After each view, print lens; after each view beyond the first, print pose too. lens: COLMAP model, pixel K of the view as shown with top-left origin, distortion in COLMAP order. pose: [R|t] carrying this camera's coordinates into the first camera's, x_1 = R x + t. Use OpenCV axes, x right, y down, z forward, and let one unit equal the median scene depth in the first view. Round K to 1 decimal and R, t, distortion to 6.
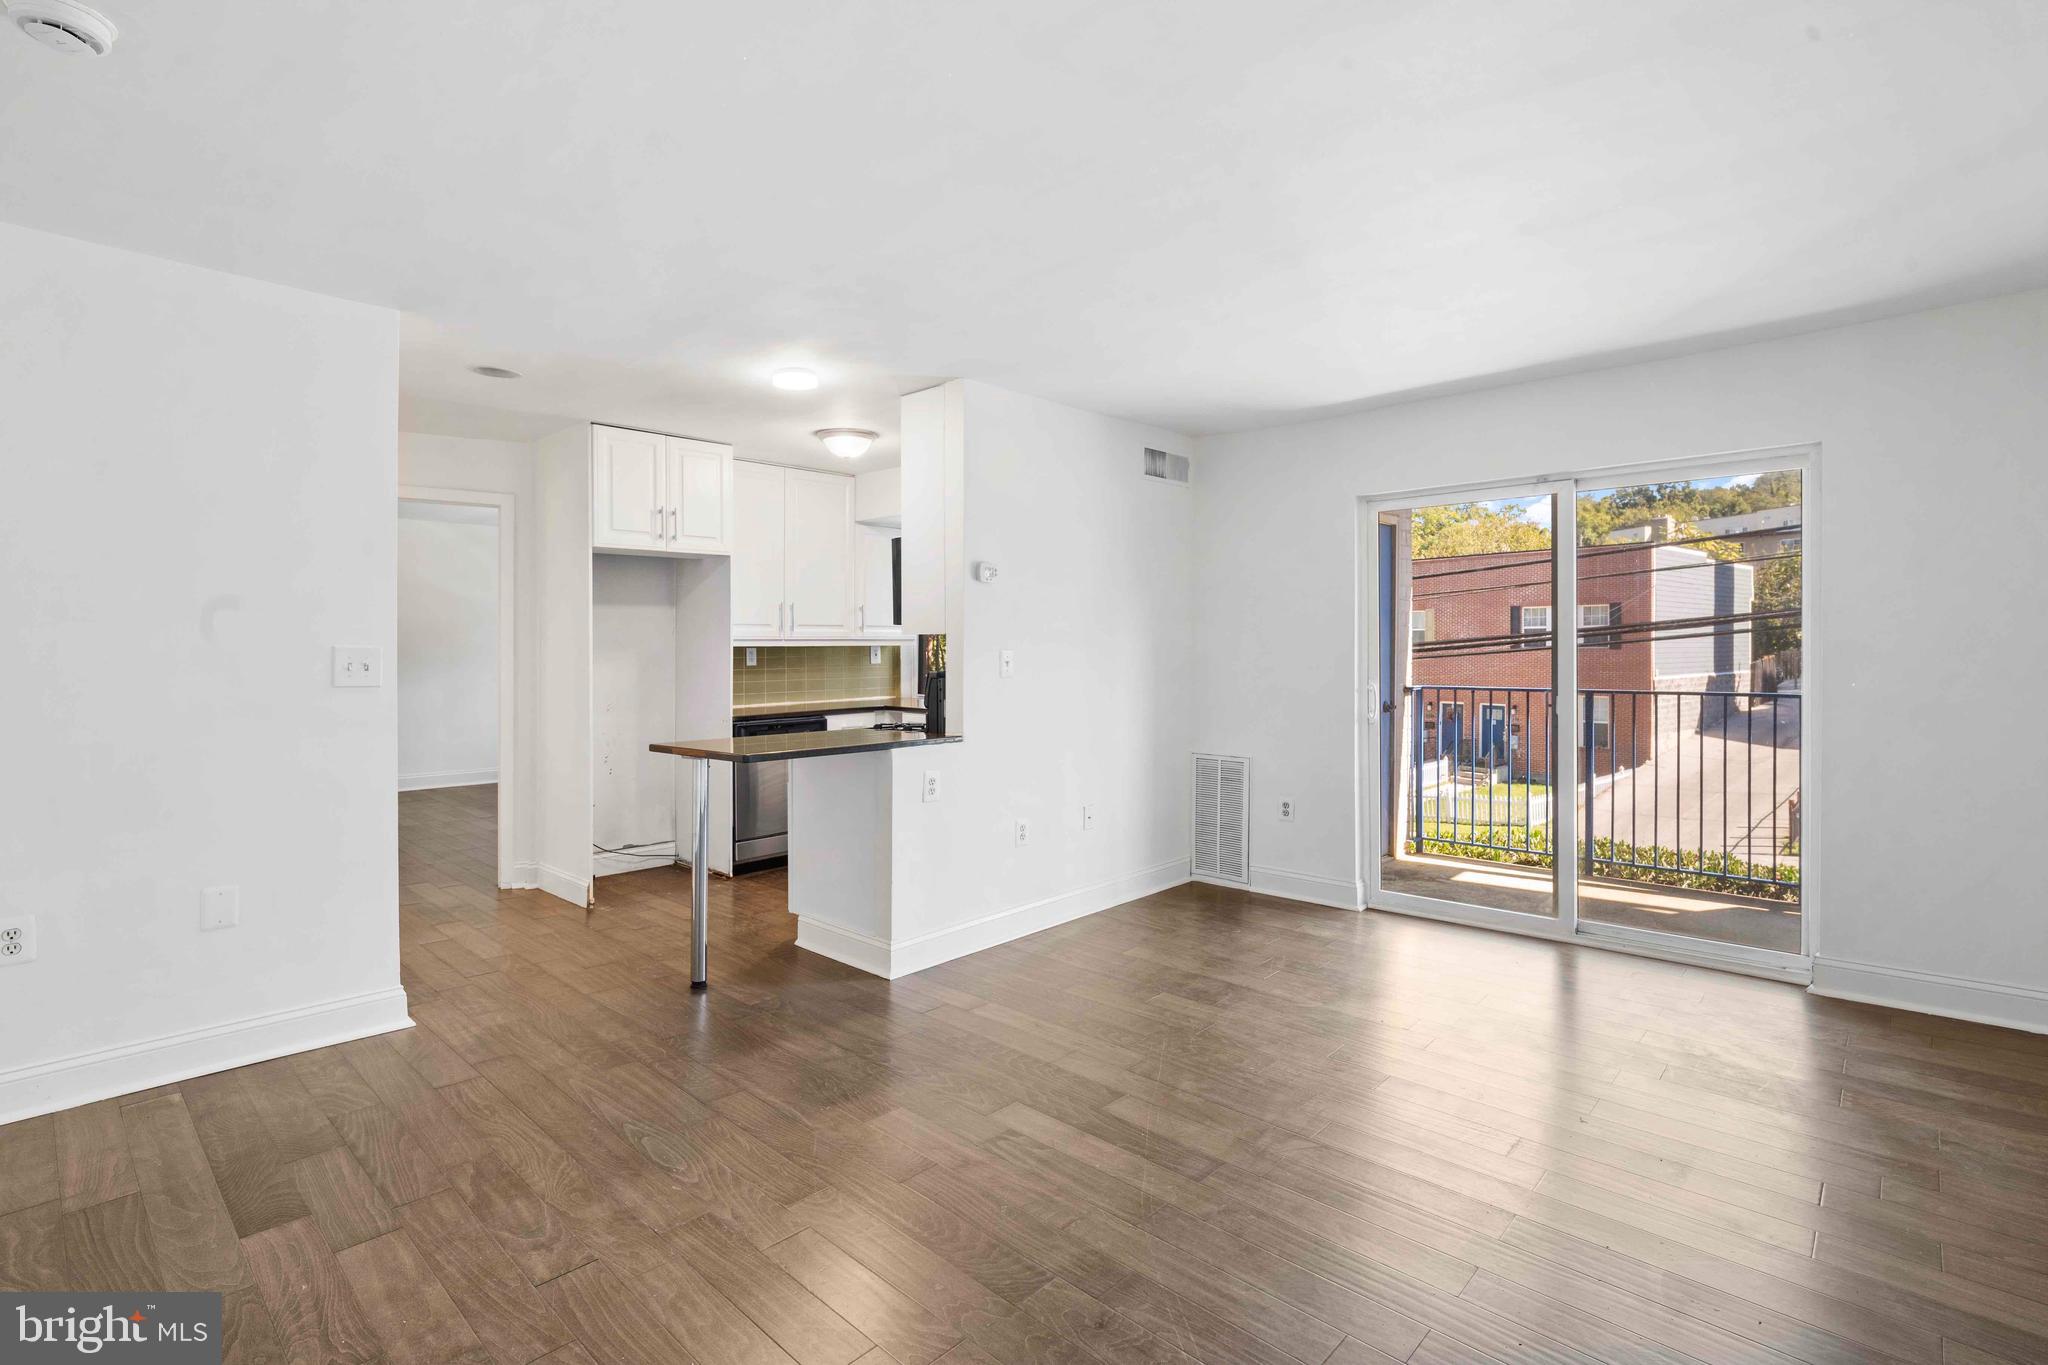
lens RADIAL K [[988.8, 0, 1007.0], [0, 988.8, 652.1], [0, 0, 1]] dist [-0.000427, -0.000068]
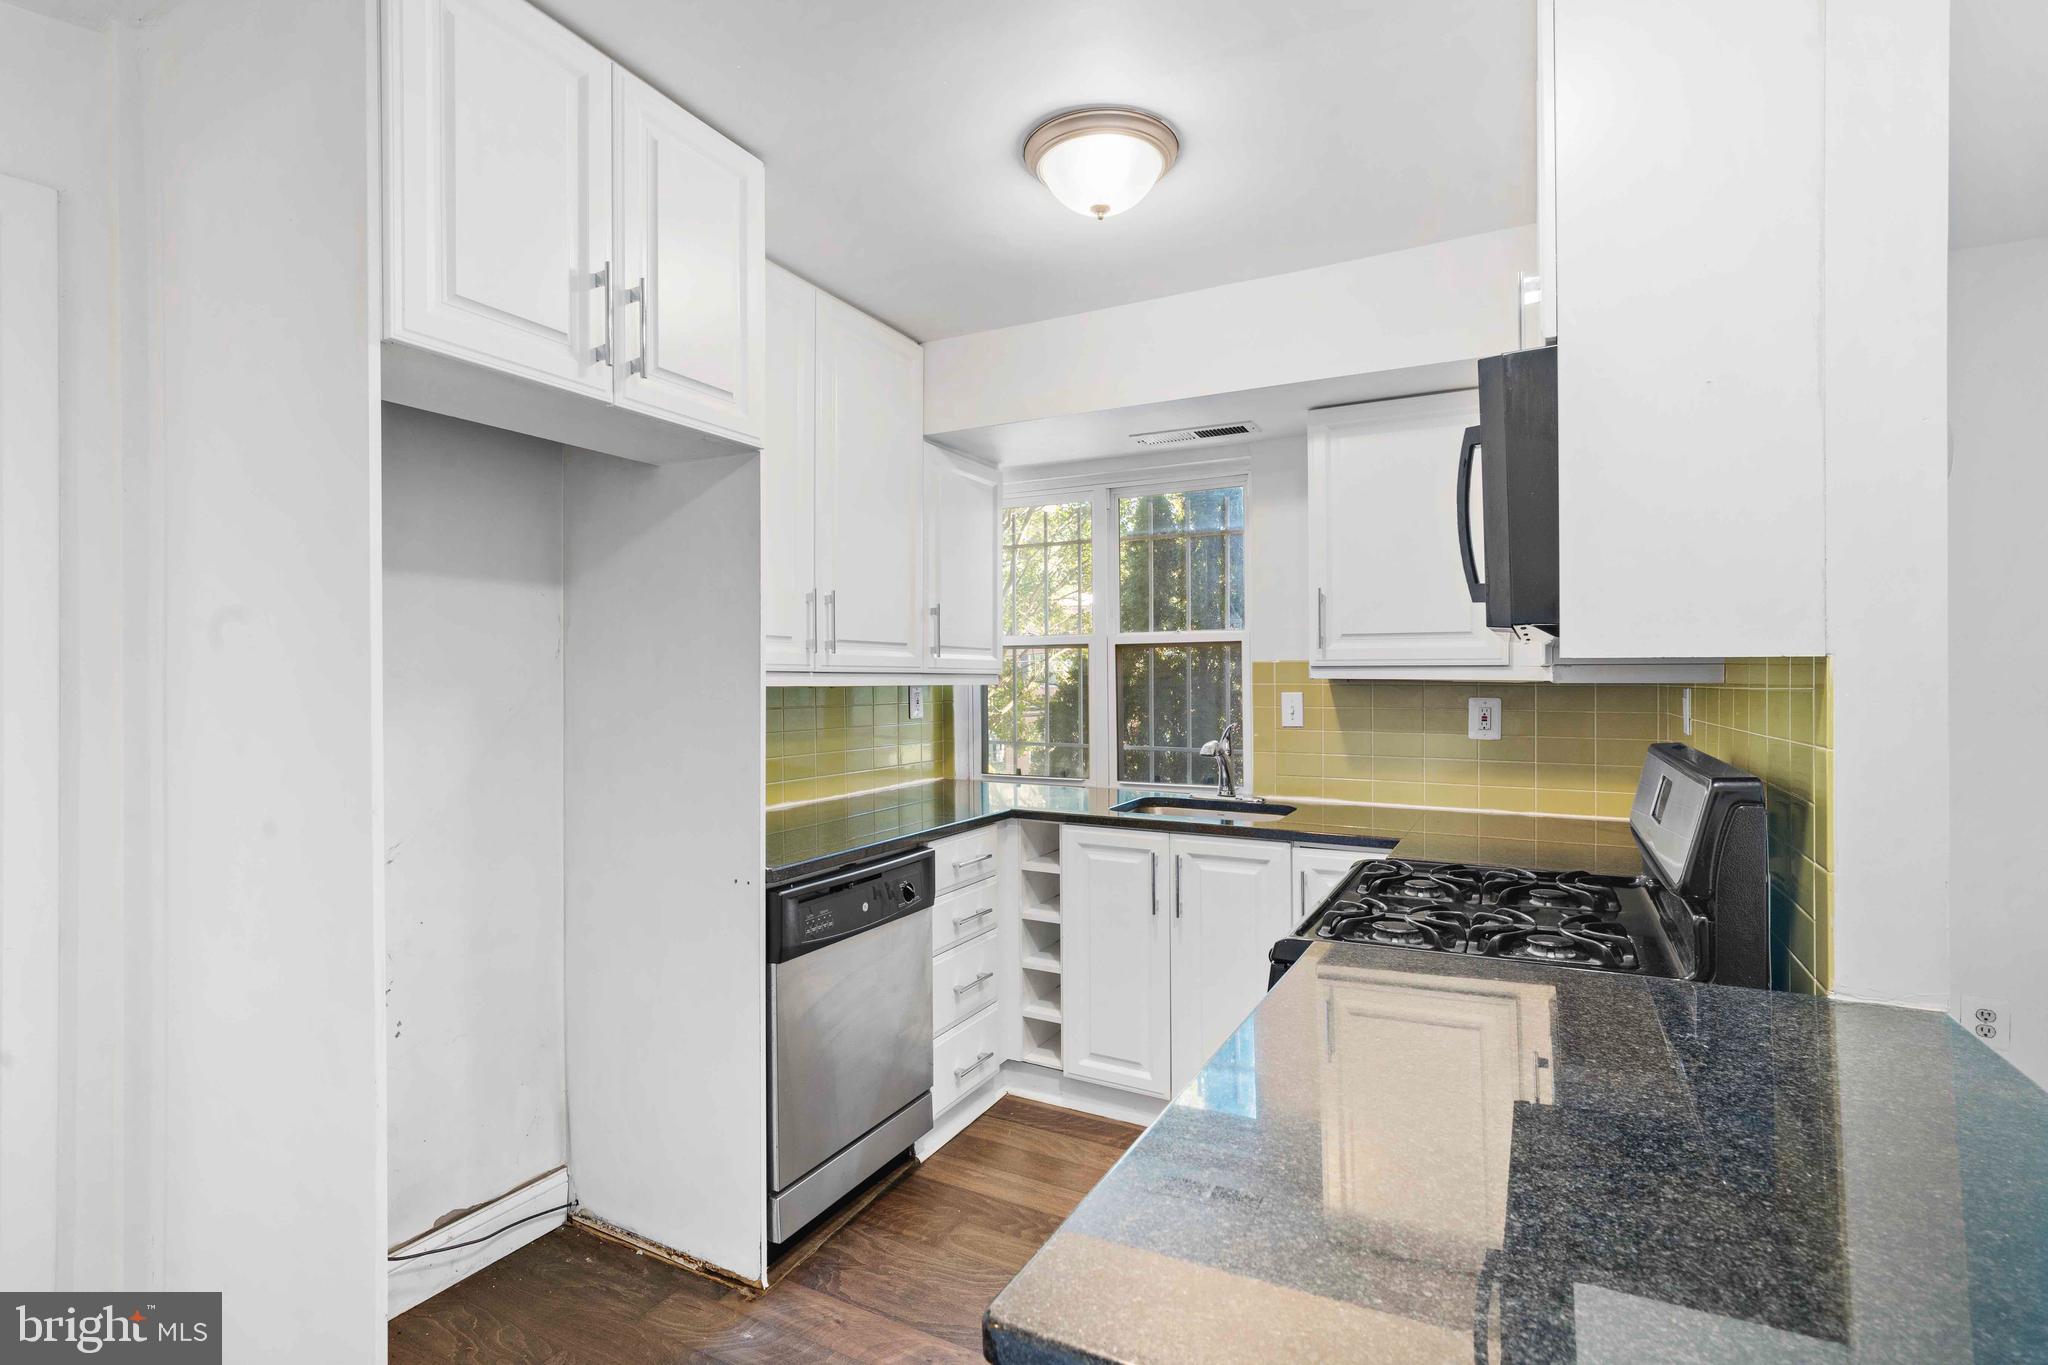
lens RADIAL K [[973.1, 0, 1015.9], [0, 973.1, 694.7], [0, 0, 1]] dist [-0.014307, 0.008677]
pose [[0.961806, 0.001299, 0.273727, -0.308790], [-0.003393, 0.999968, 0.007177, -0.007163], [-0.273709, -0.007832, 0.961781, 0.657215]]
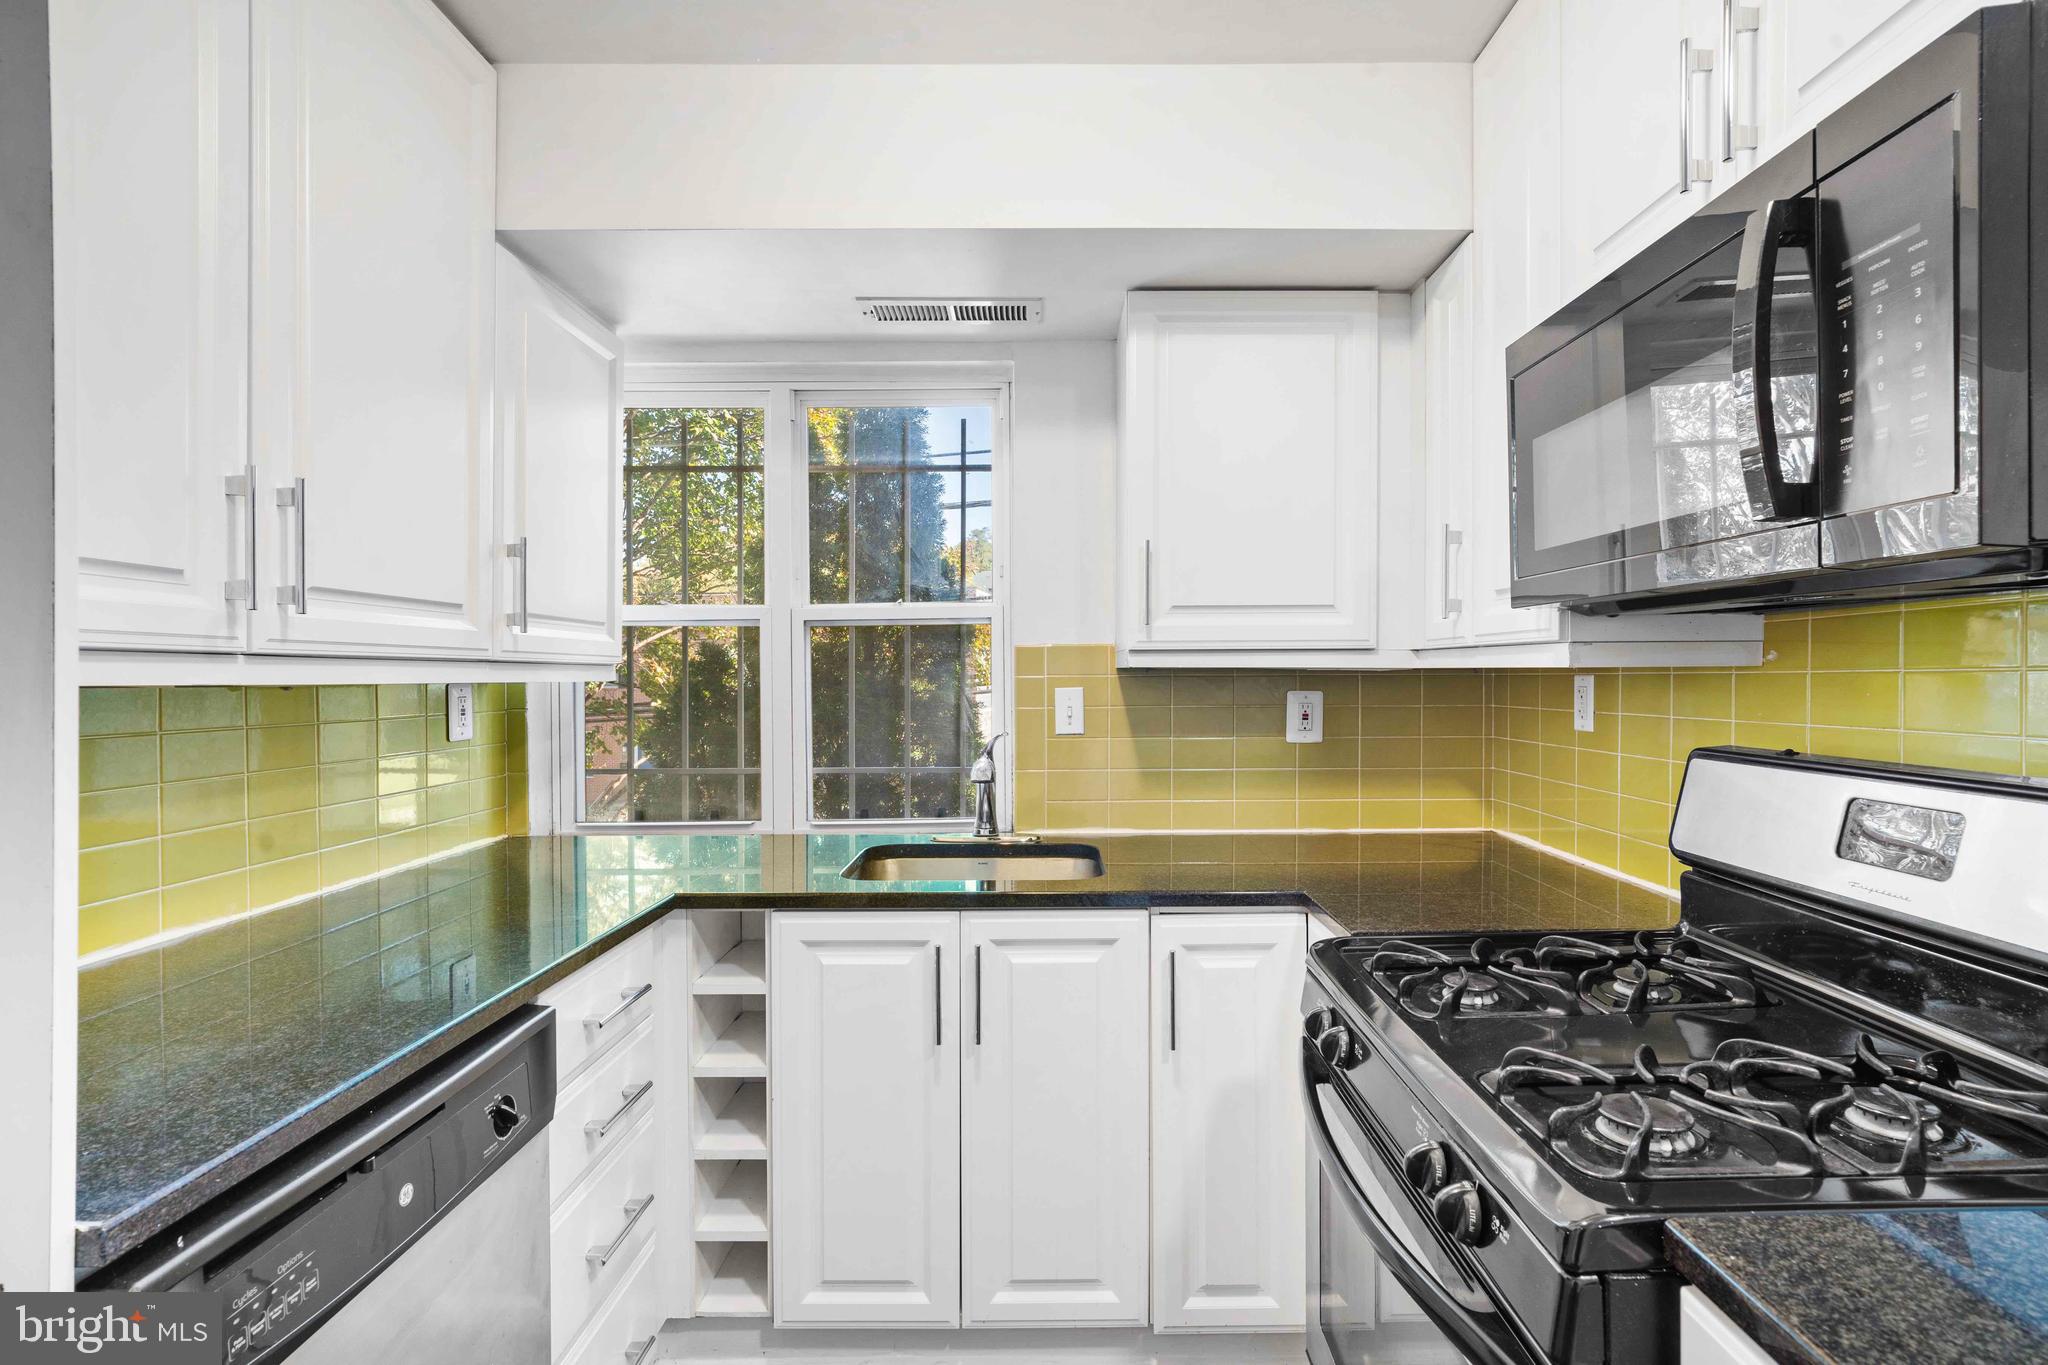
lens RADIAL K [[973.1, 0, 1050.8], [0, 973.1, 685.8], [0, 0, 1]] dist [-0.014307, 0.008677]
pose [[0.711723, -0.006006, 0.702434, -0.296173], [0.006934, 0.999975, 0.001524, -0.006331], [-0.702426, 0.003786, 0.711747, 0.888559]]
